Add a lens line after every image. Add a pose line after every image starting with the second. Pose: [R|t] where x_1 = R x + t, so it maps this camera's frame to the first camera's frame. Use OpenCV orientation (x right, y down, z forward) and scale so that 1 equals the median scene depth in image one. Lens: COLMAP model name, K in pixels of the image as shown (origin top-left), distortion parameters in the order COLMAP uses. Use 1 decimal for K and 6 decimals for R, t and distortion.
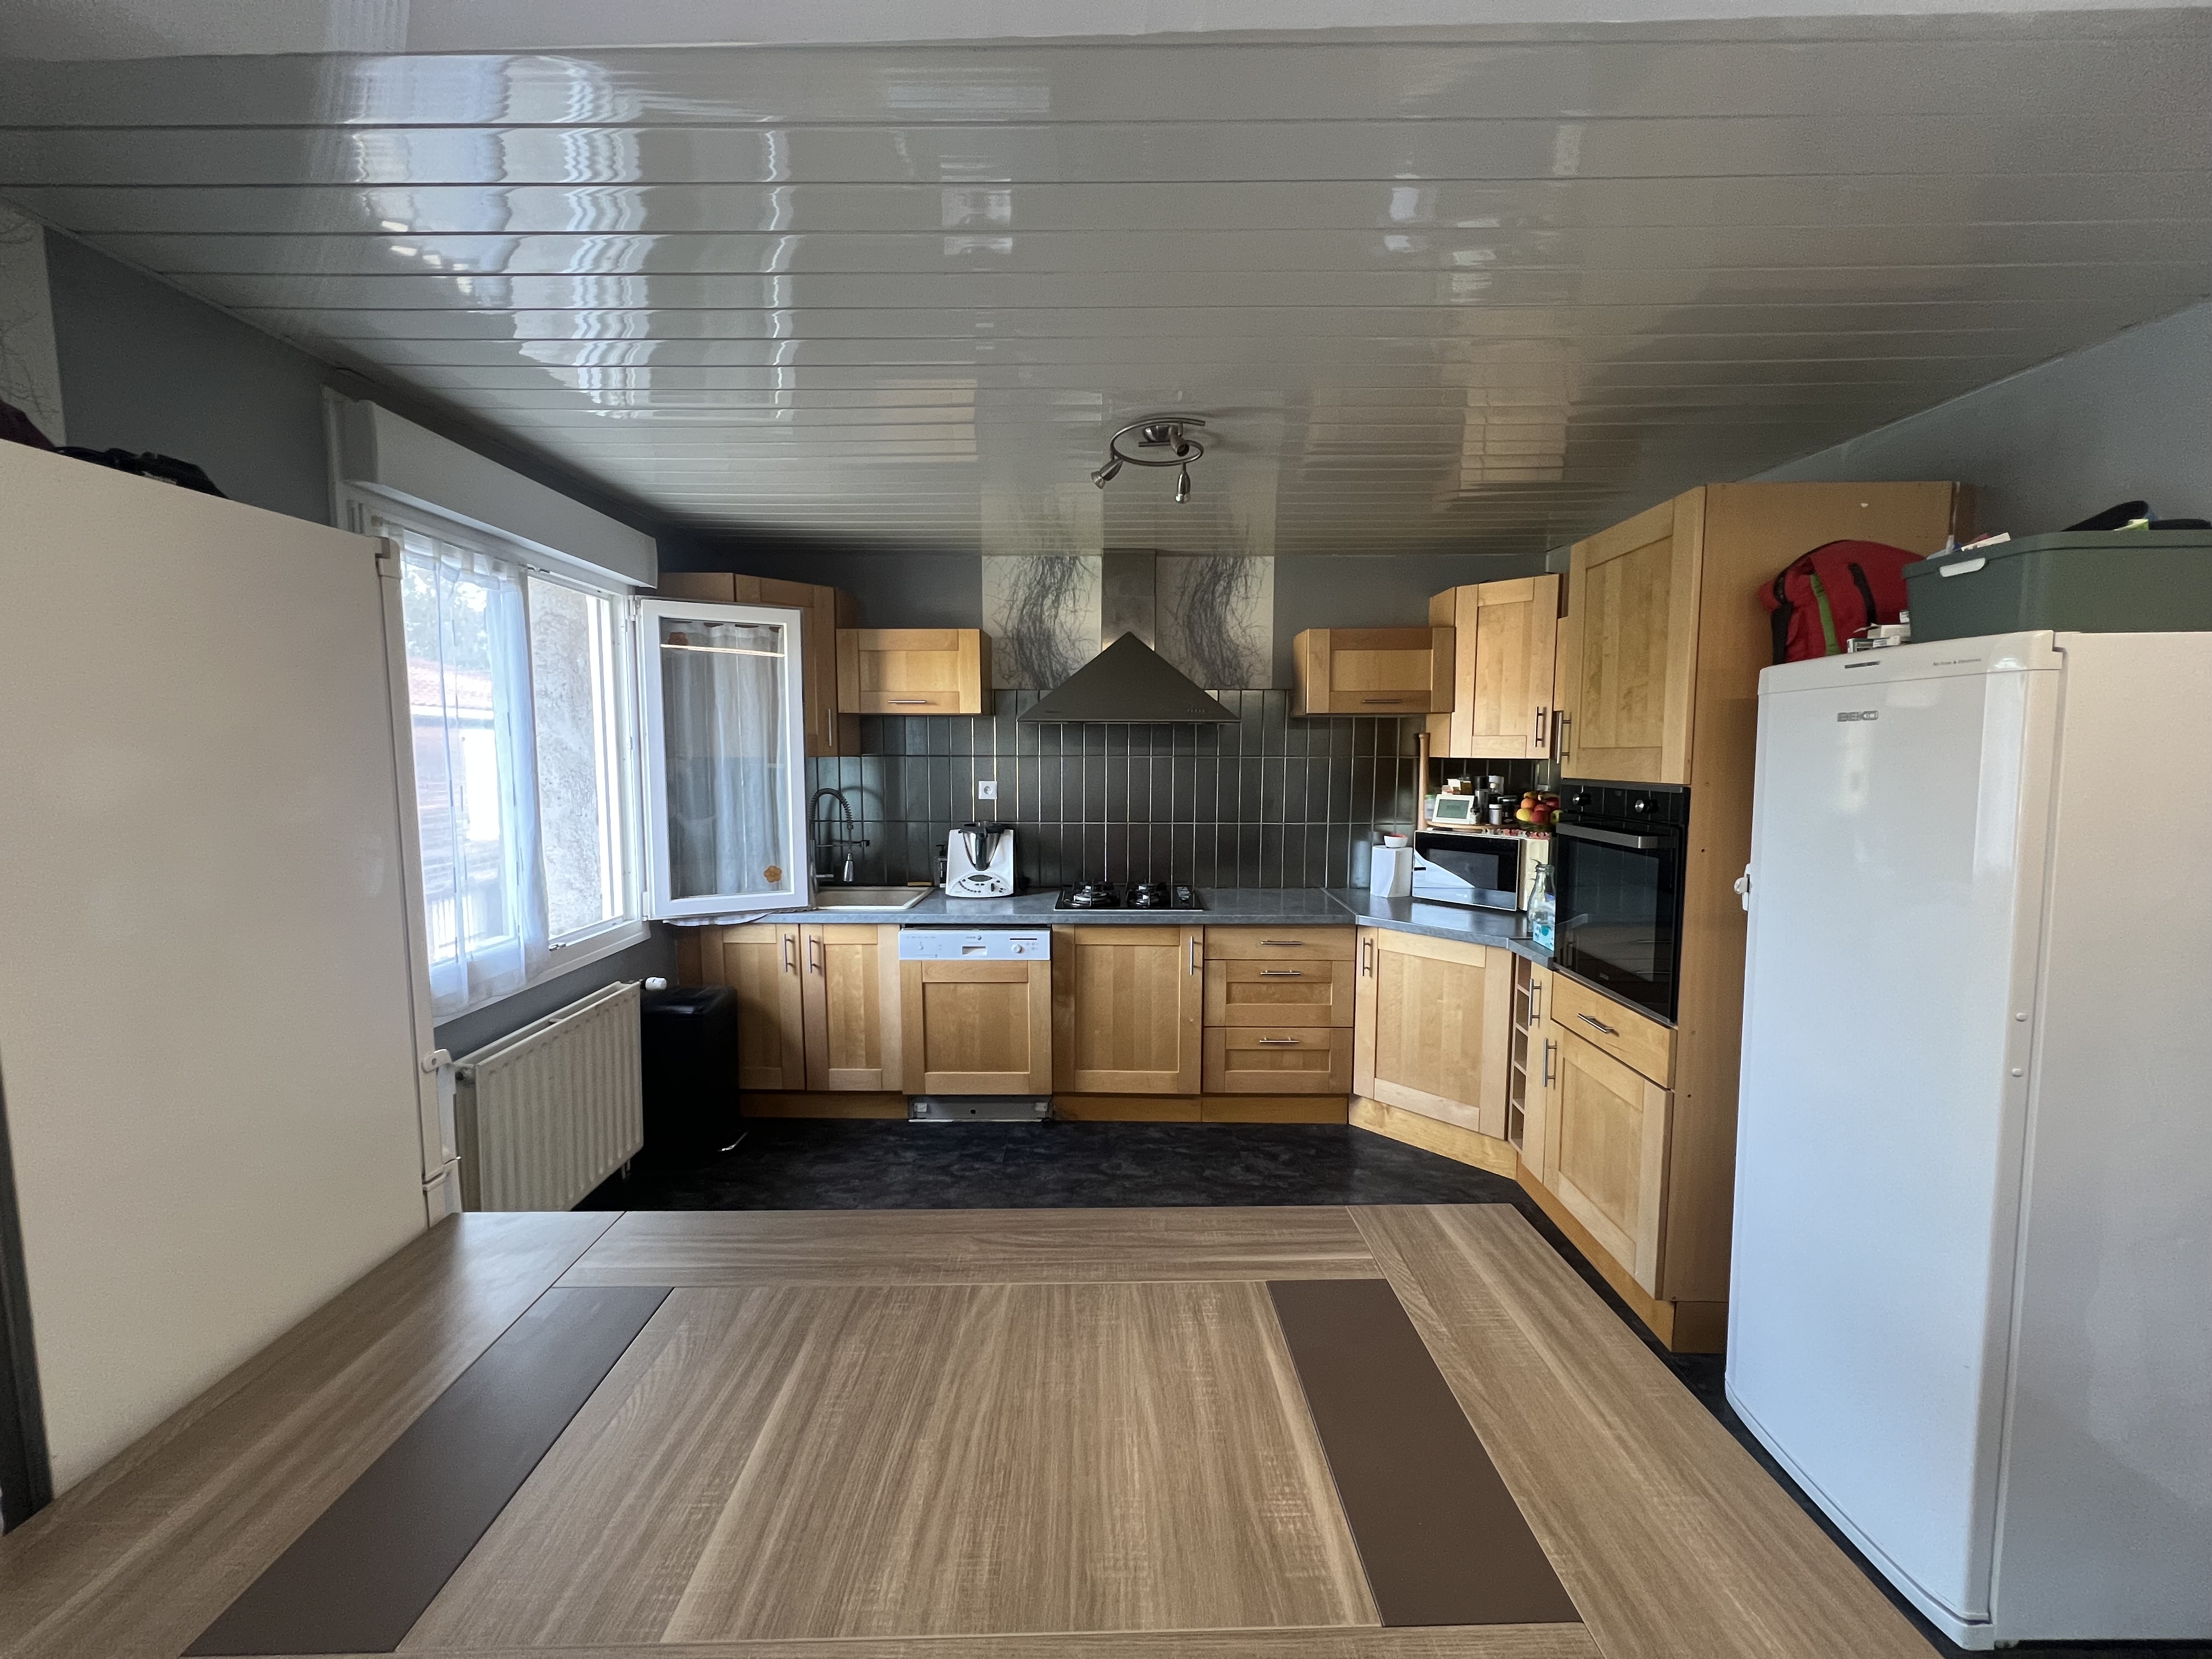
lens RADIAL K [[882.2, 0, 1106.5], [0, 882.2, 826.5], [0, 0, 1]] dist [-0.000815, 0.000451]
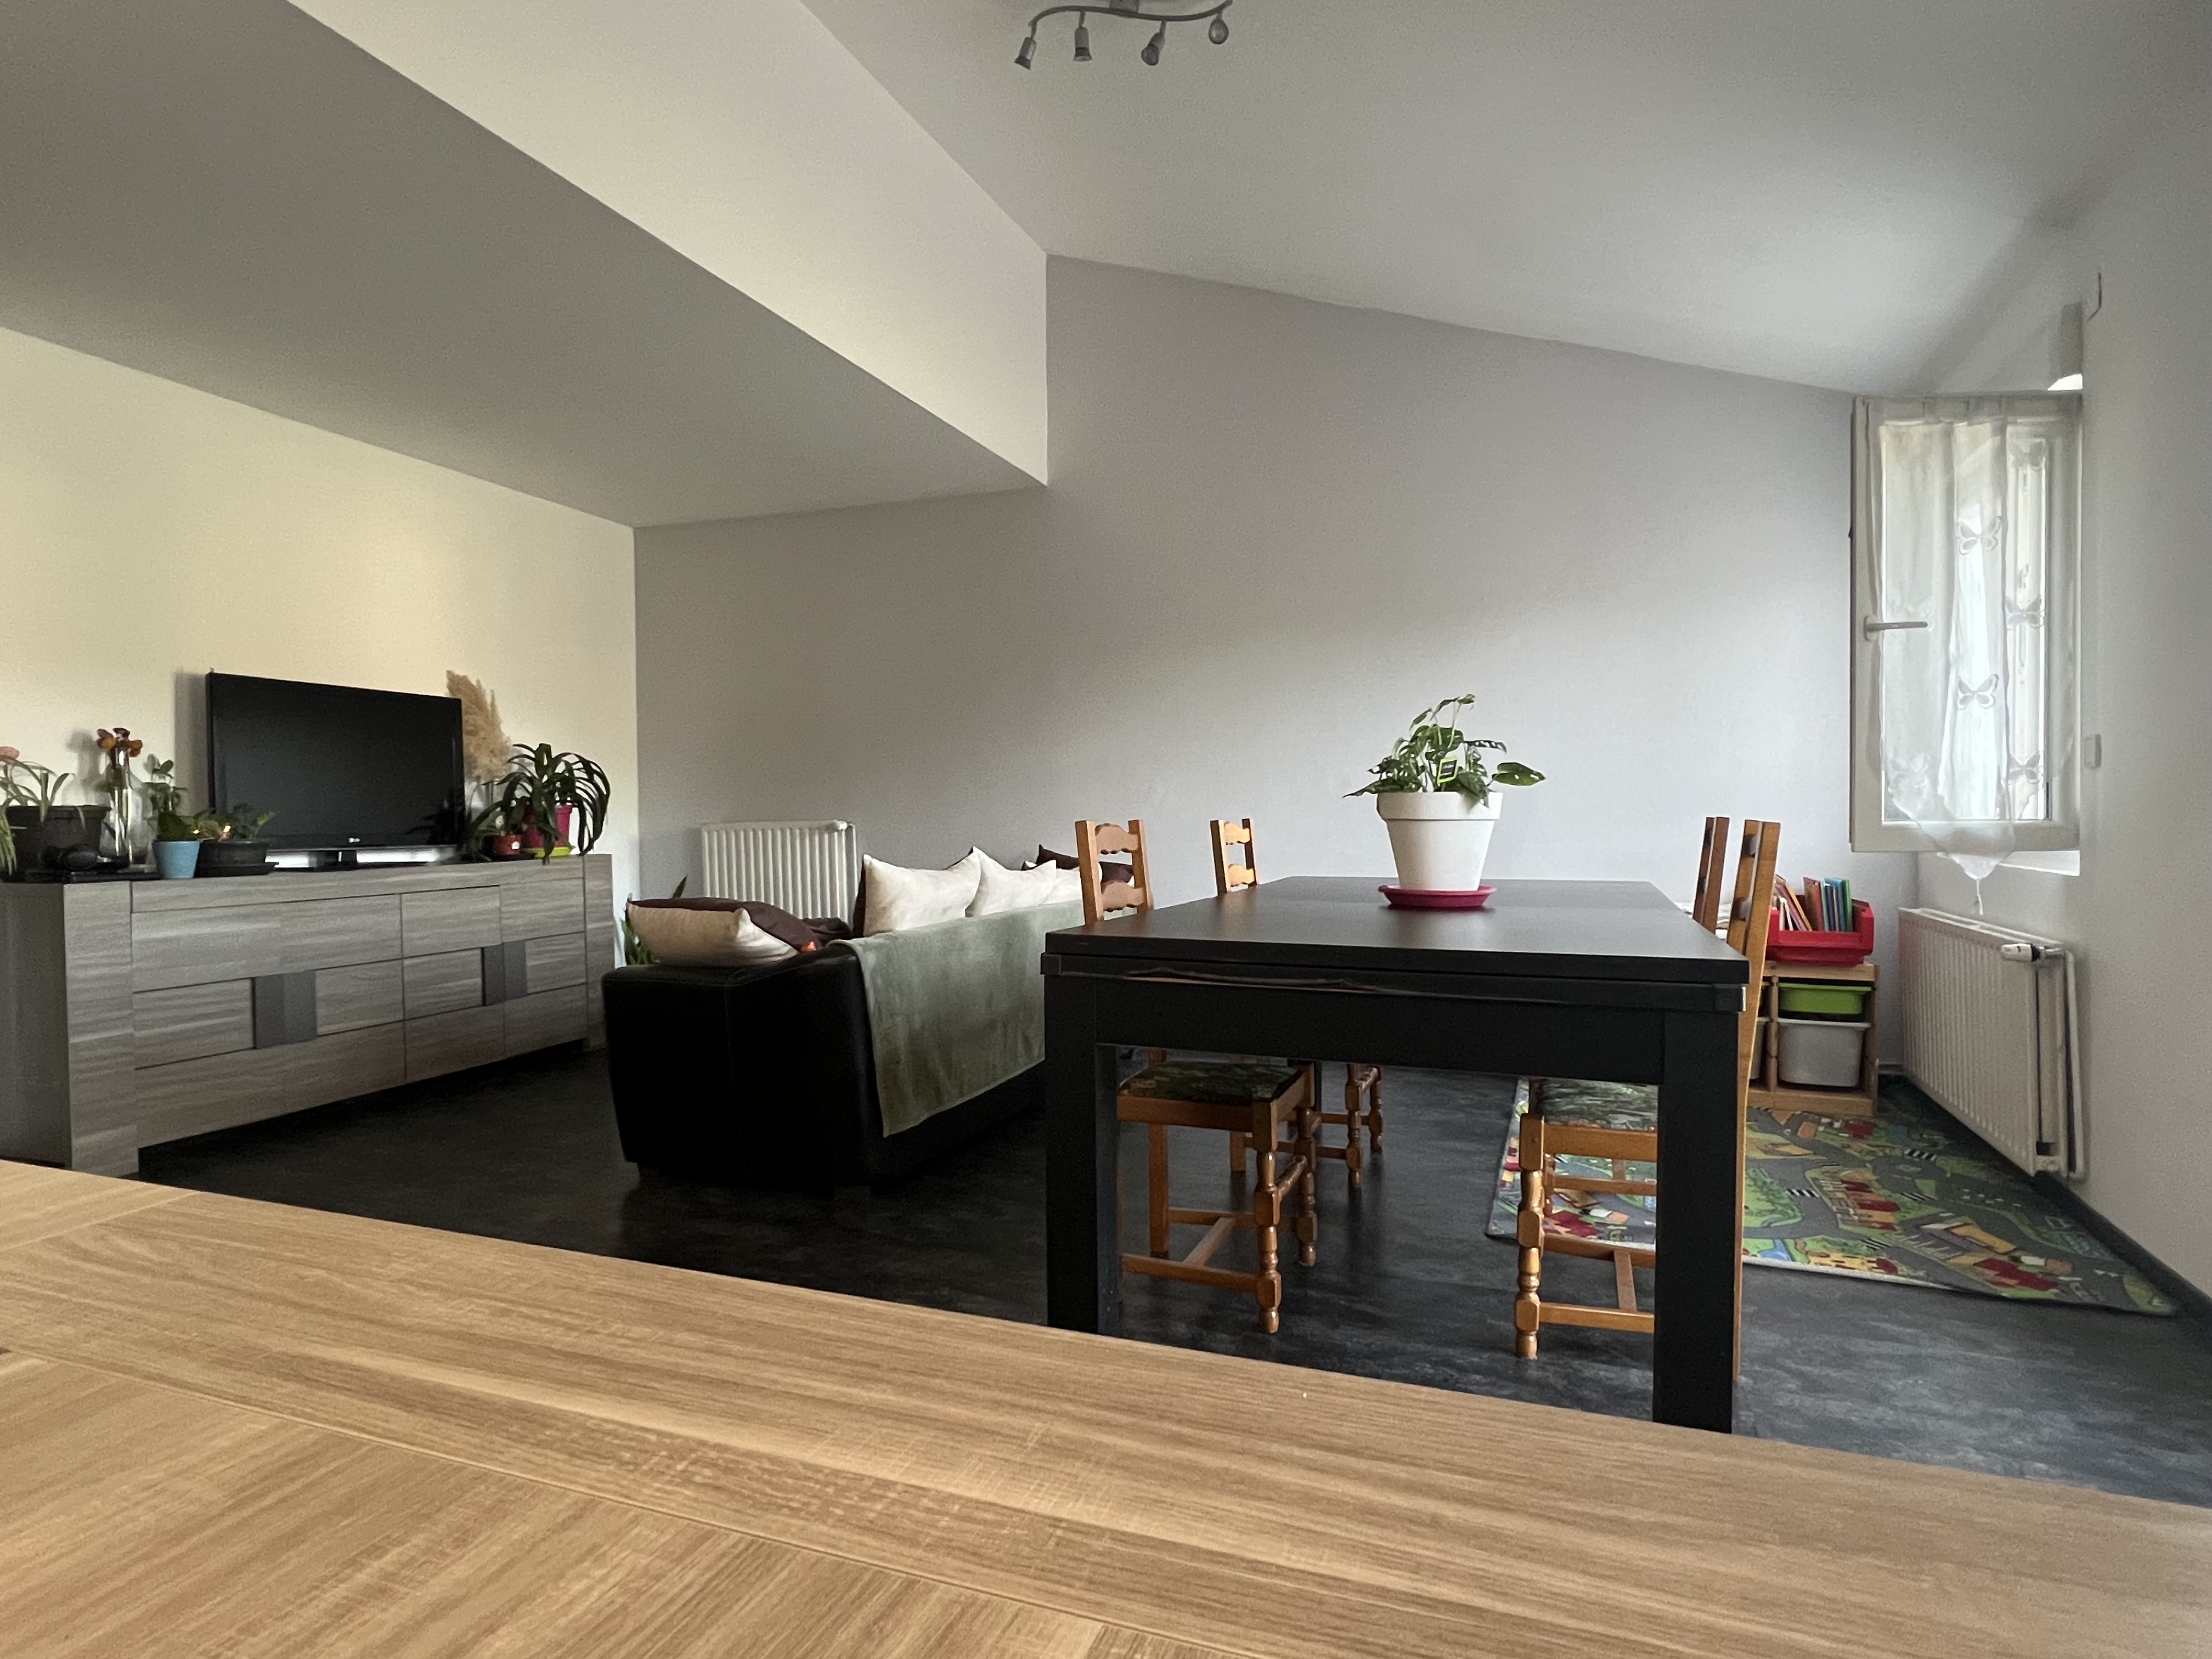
lens RADIAL K [[1209.1, 0, 1101.7], [0, 1209.1, 834.6], [0, 0, 1]] dist [-0.001087, -0.000850]
pose [[-0.928504, -0.001469, 0.371319, -0.155747], [0.037967, 0.994376, 0.098872, 0.110409], [-0.369376, 0.105901, -0.923226, 0.323307]]
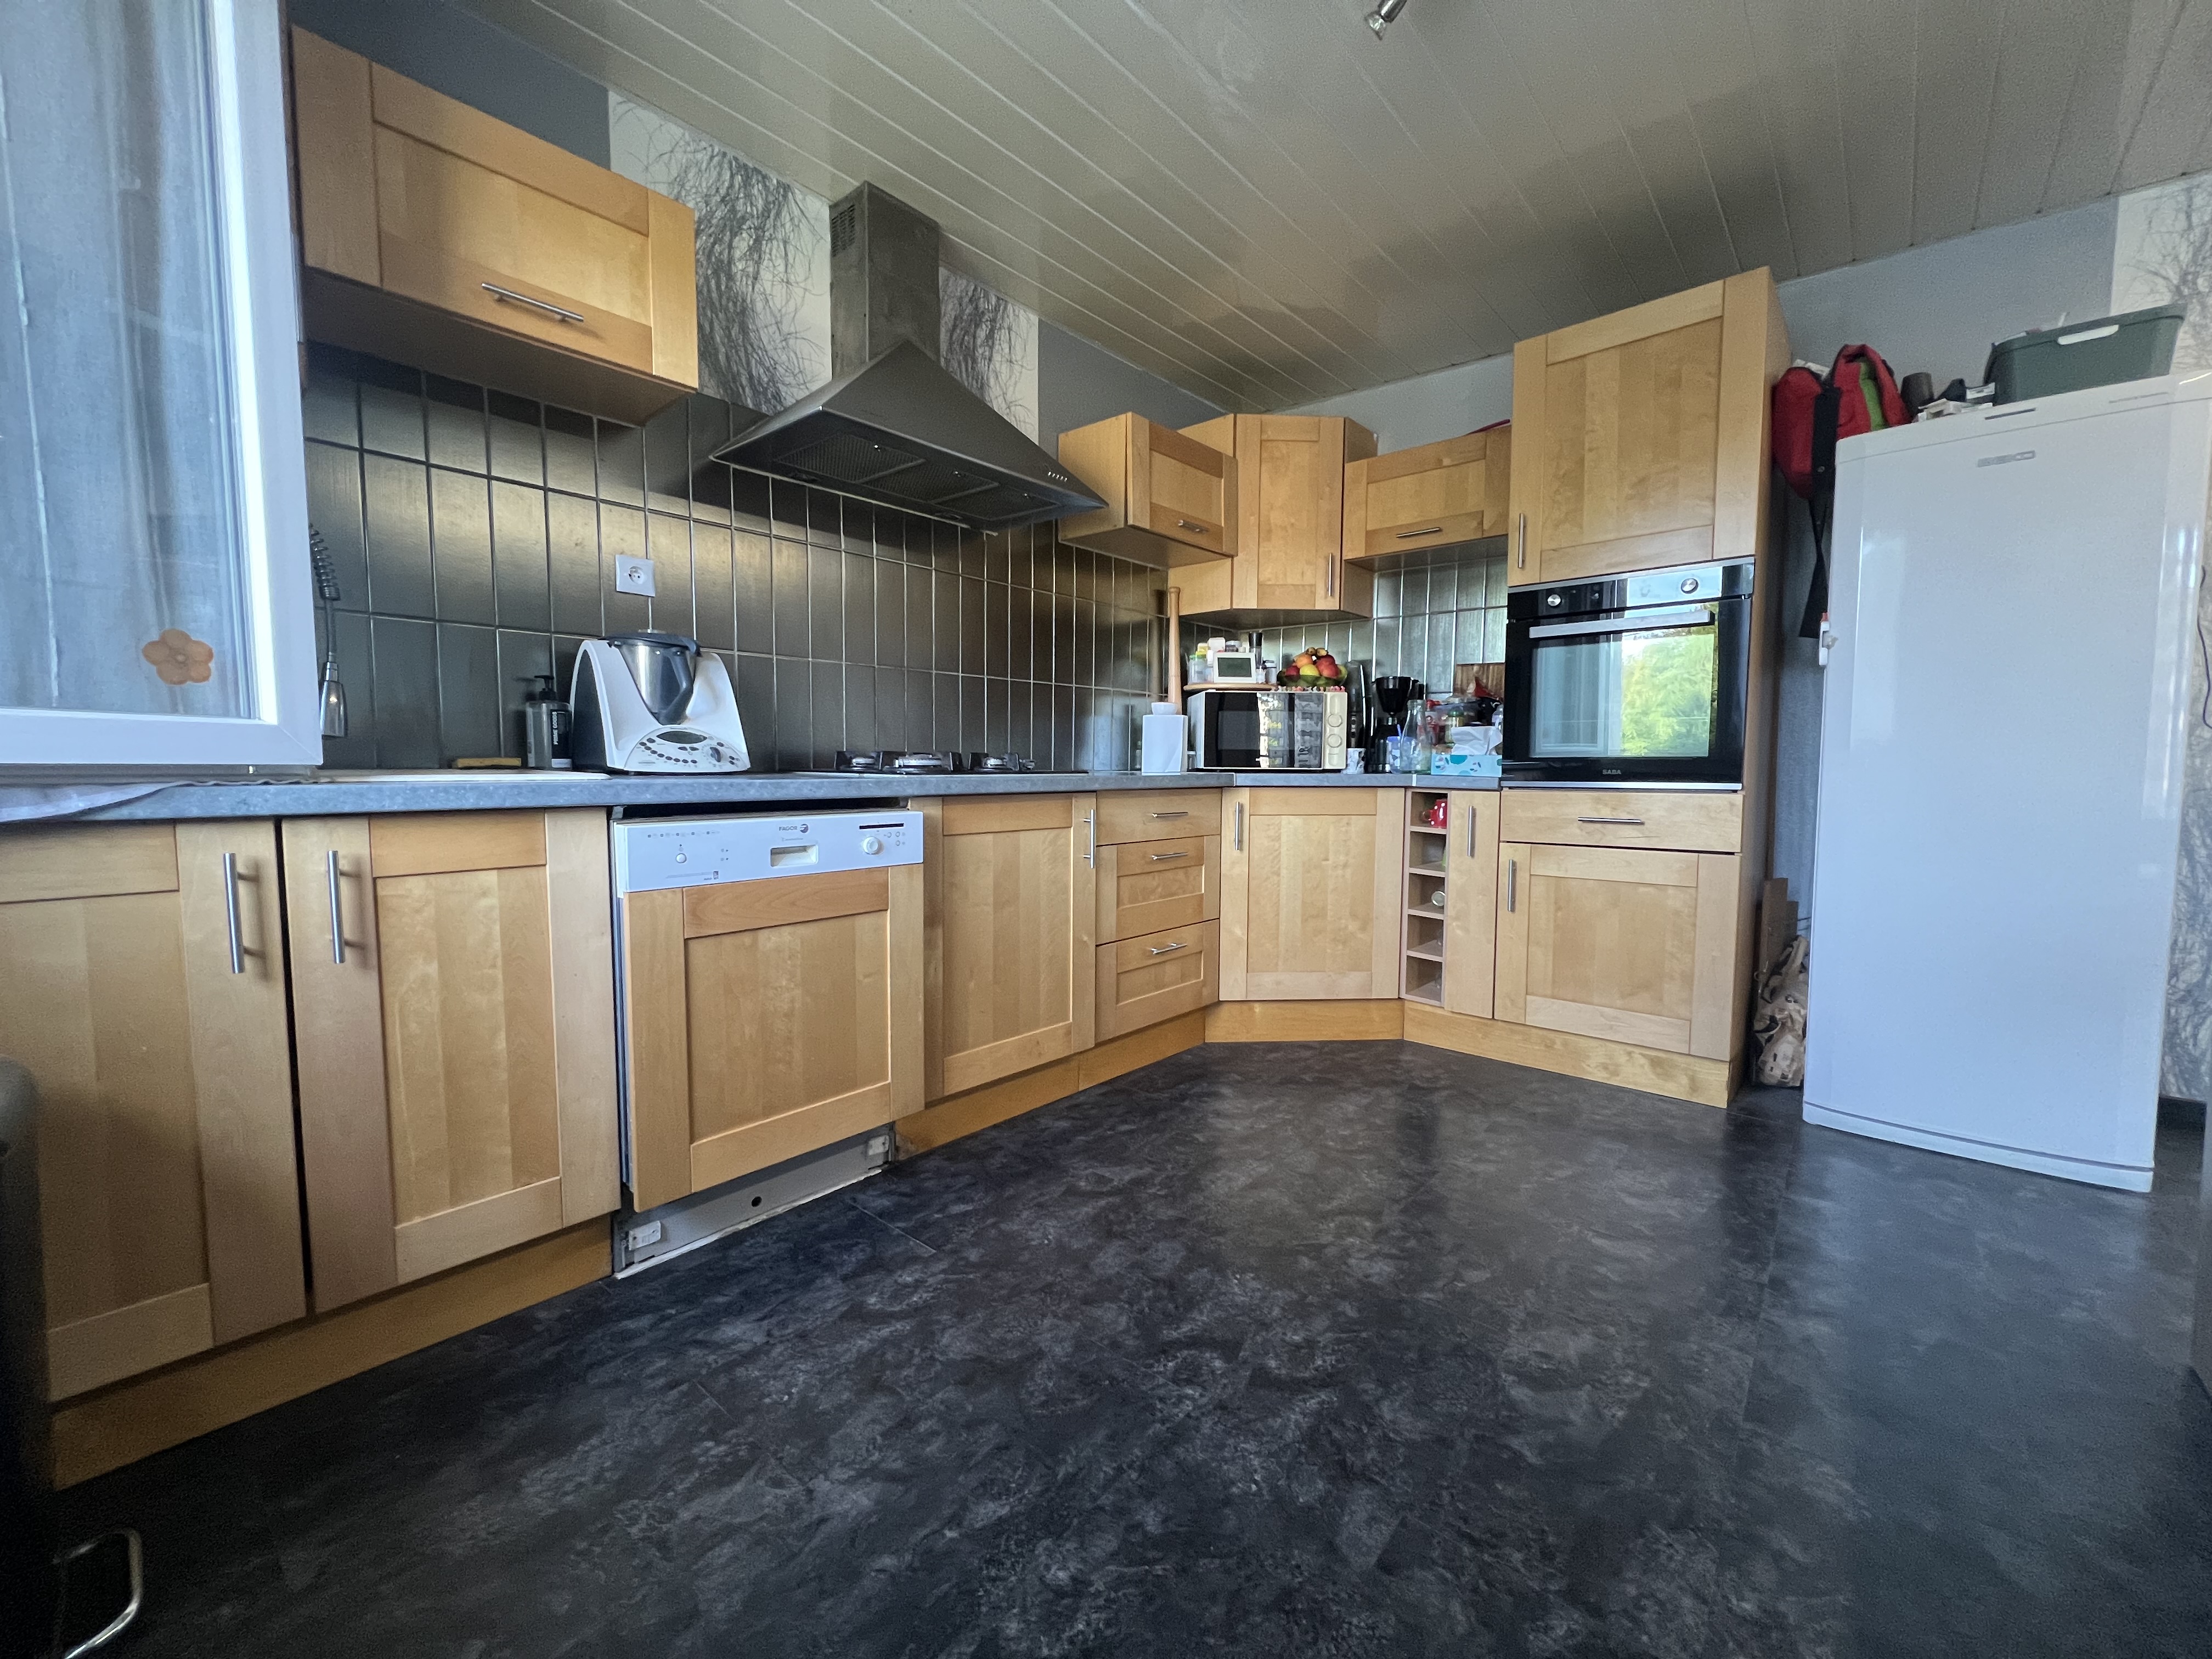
lens RADIAL K [[882.2, 0, 1100.3], [0, 882.2, 828.9], [0, 0, 1]] dist [-0.000815, 0.000451]
pose [[0.654287, -0.053099, 0.754380, -0.396641], [0.063788, 0.997852, 0.014912, 0.127267], [-0.753551, 0.038364, 0.656269, 0.548019]]
